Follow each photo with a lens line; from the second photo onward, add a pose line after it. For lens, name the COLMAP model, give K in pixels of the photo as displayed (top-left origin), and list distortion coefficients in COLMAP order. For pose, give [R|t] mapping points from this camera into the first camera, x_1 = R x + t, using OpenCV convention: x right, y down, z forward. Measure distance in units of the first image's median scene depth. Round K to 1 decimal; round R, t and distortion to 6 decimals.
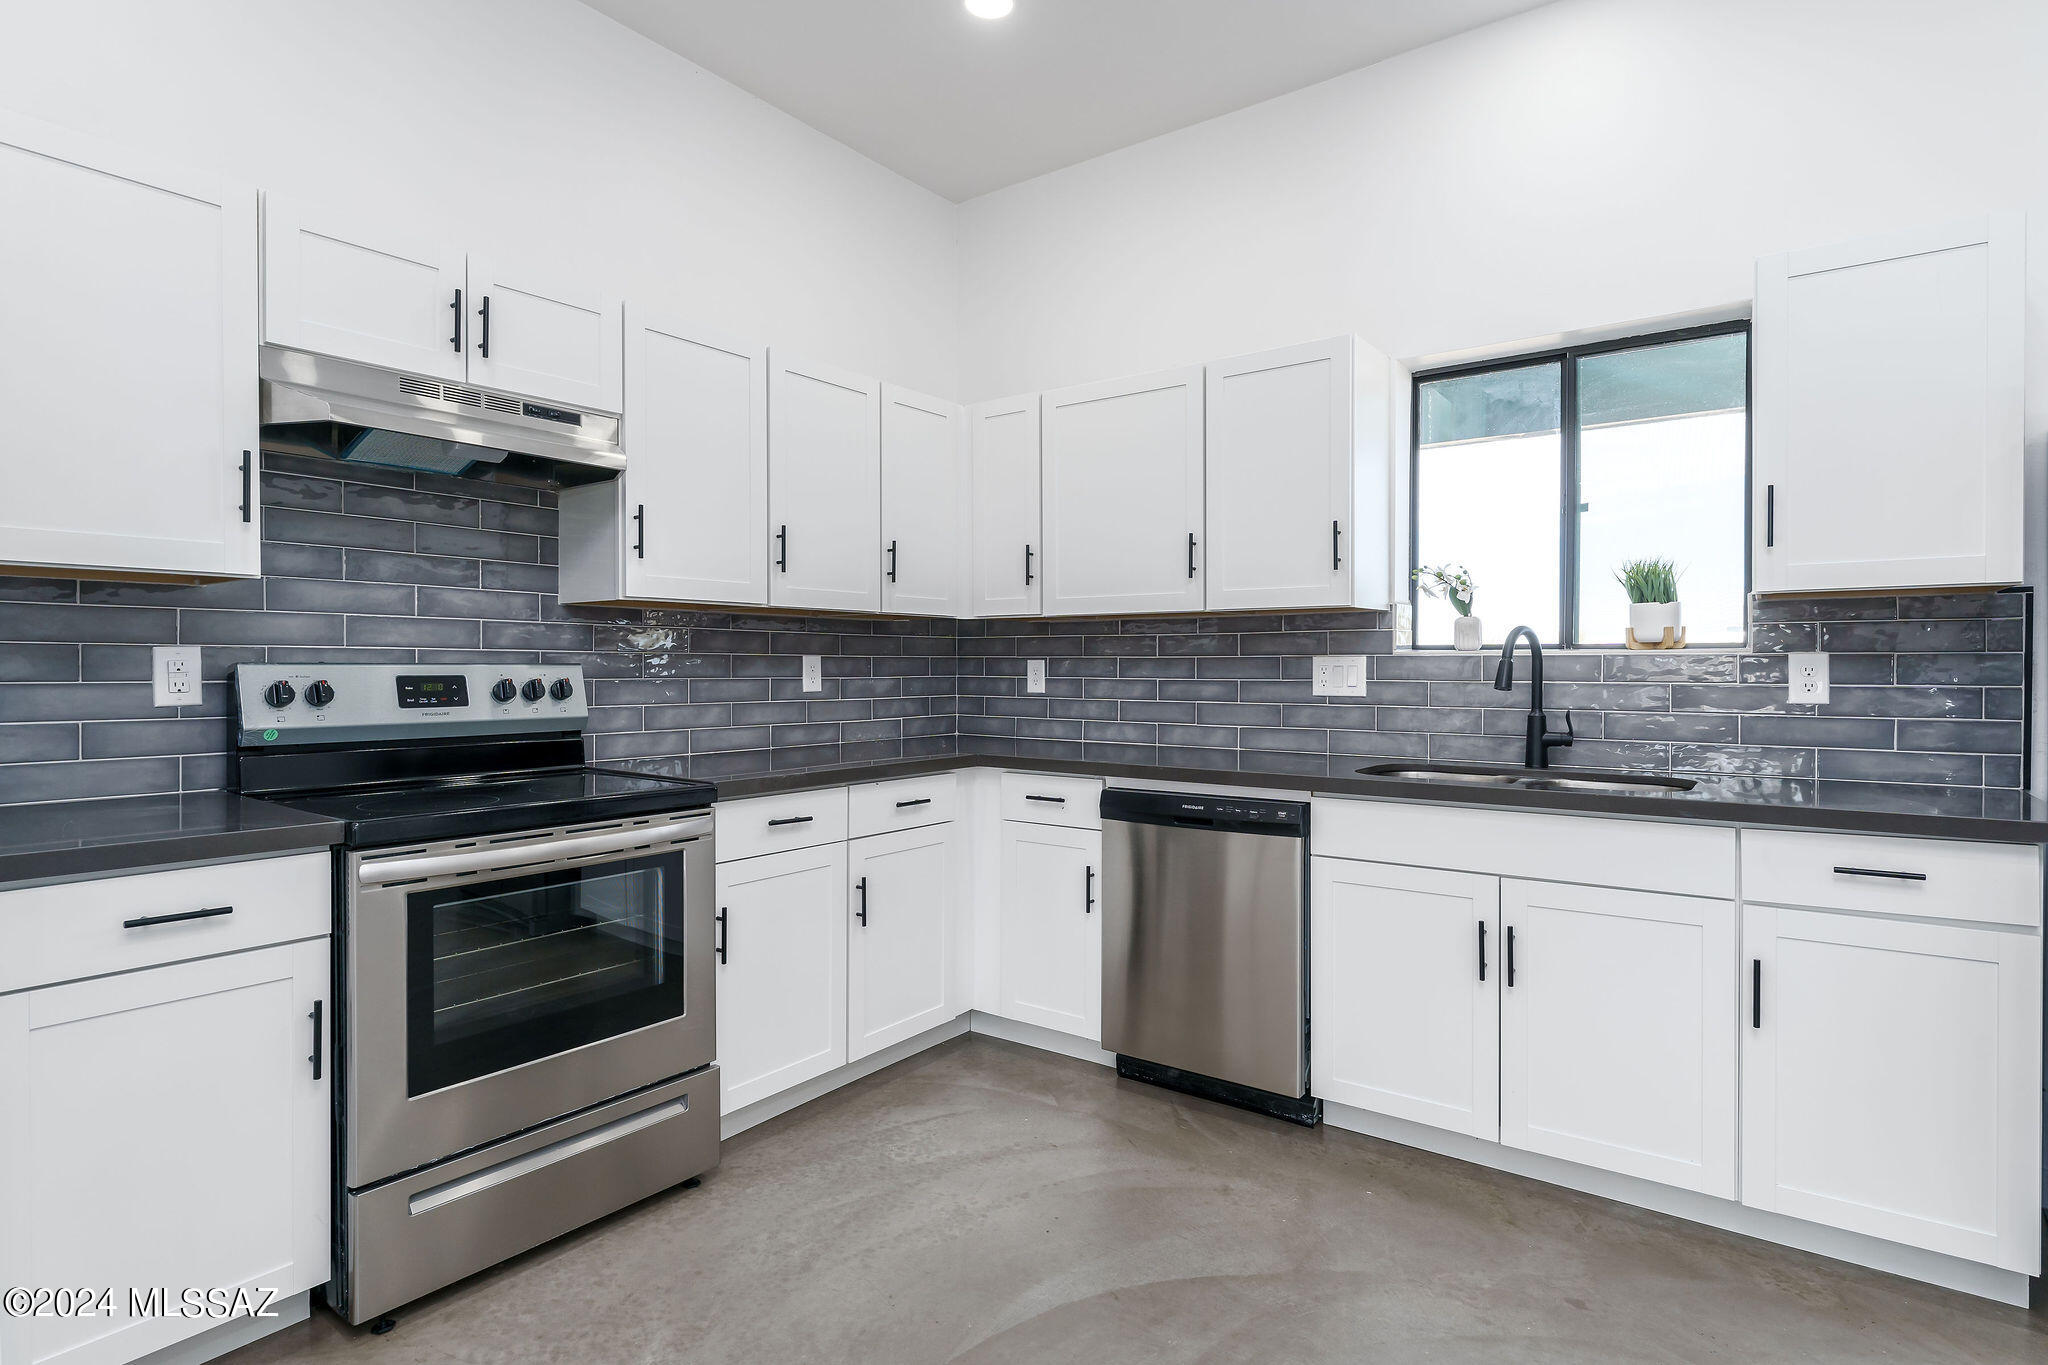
lens RADIAL K [[1068.1, 0, 1064.2], [0, 1068.1, 683.0], [0, 0, 1]] dist [-0.000870, -0.000386]
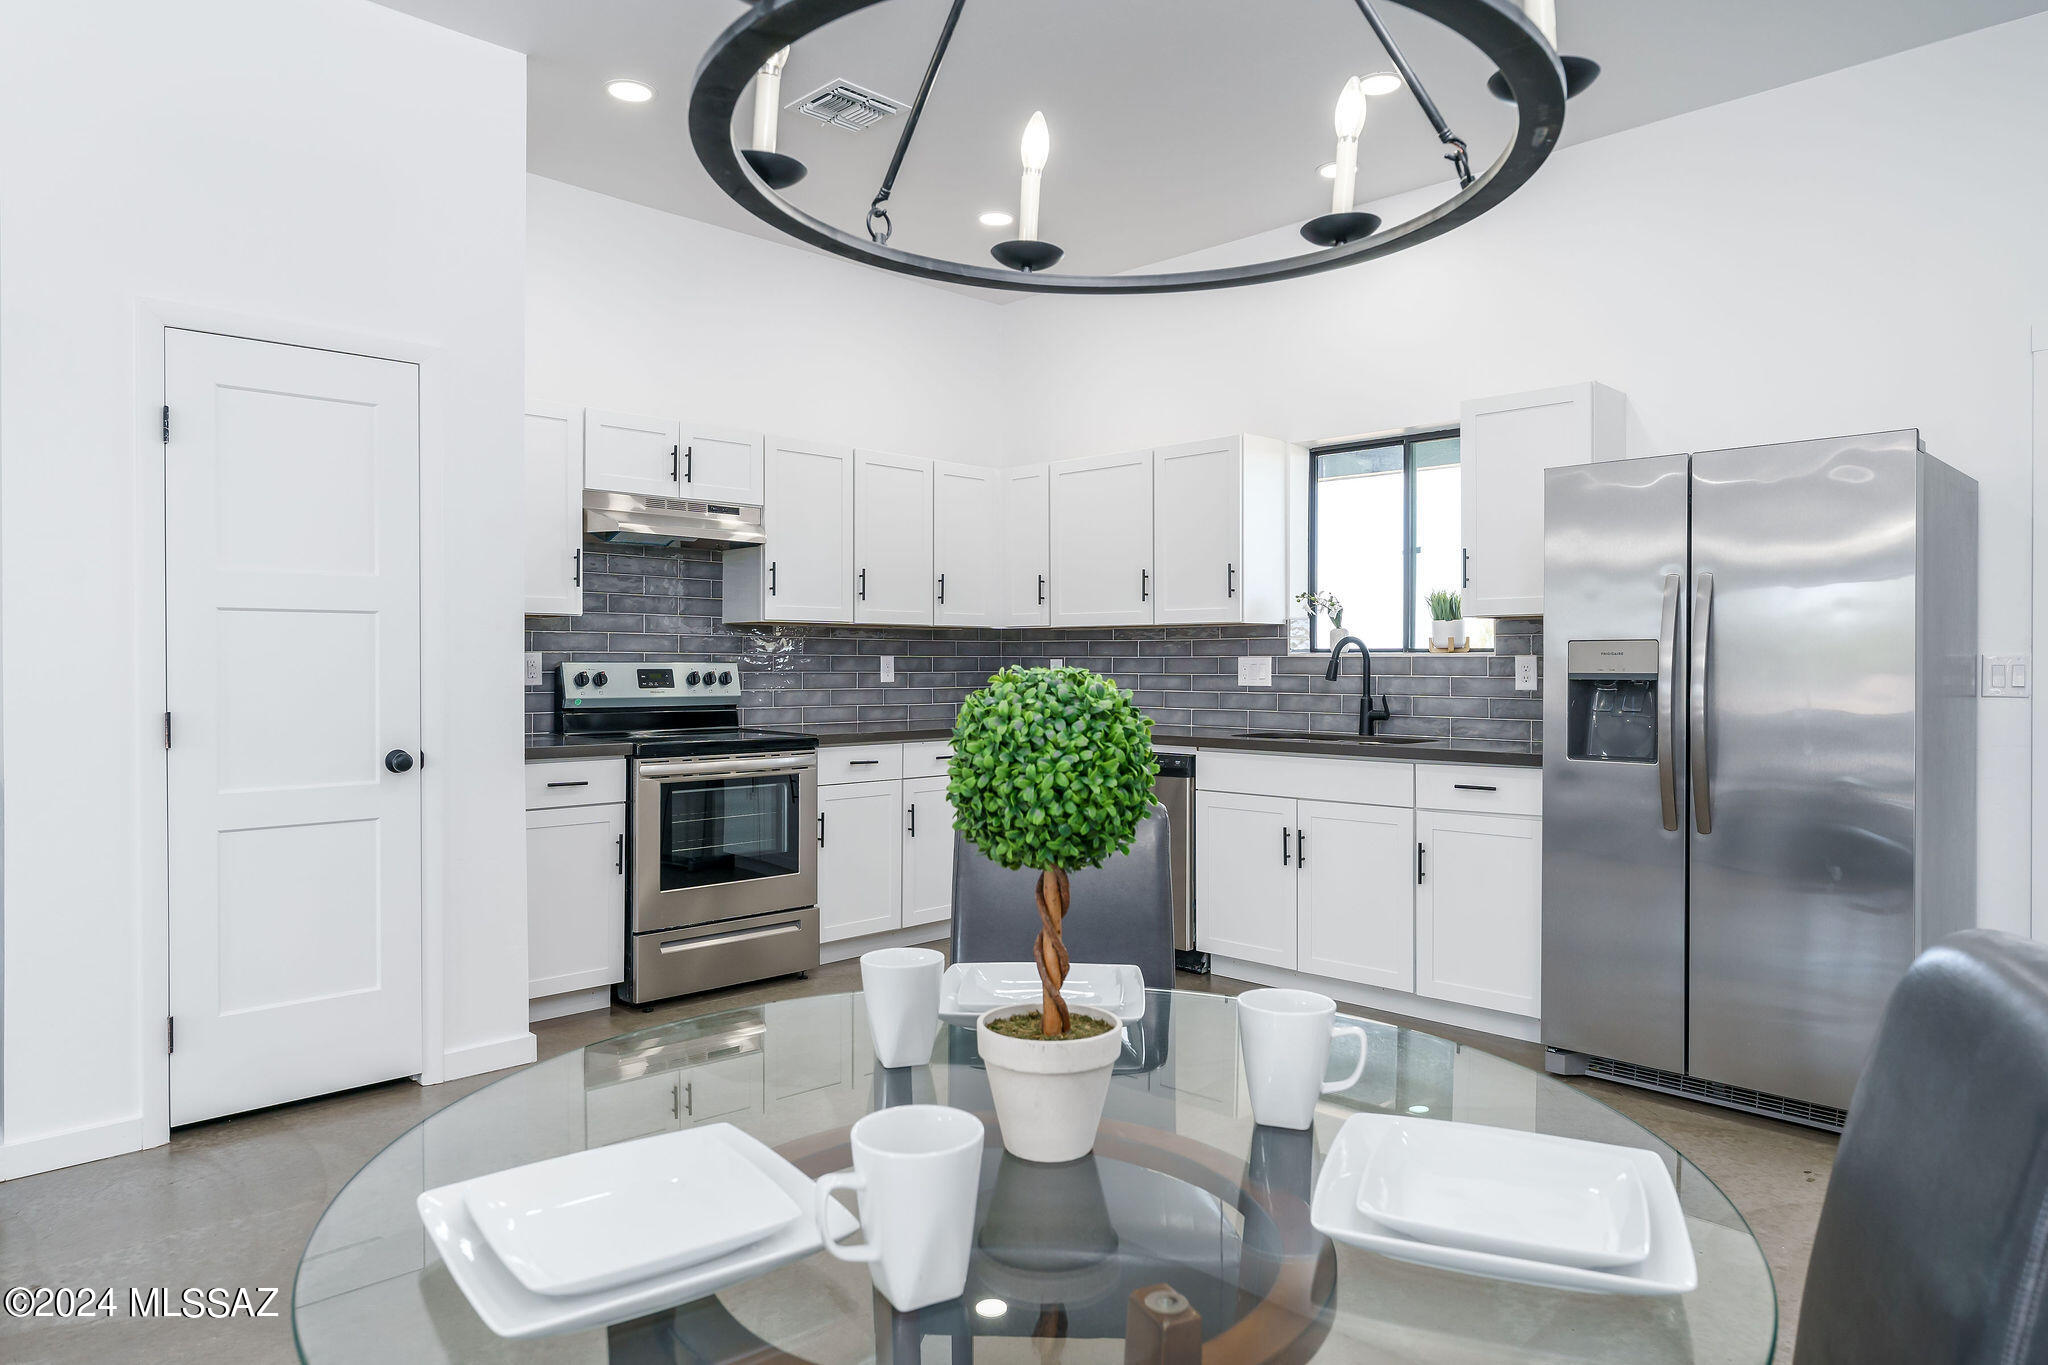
lens RADIAL K [[1270.3, 0, 1024.0], [0, 1270.3, 682.5], [0, 0, 1]] dist [-0.004194, -0.000091]
pose [[0.986584, 0.003720, -0.163211, 0.264917], [-0.003885, 0.999992, -0.000689, 0.011504], [0.163207, 0.001314, 0.986591, -0.760658]]
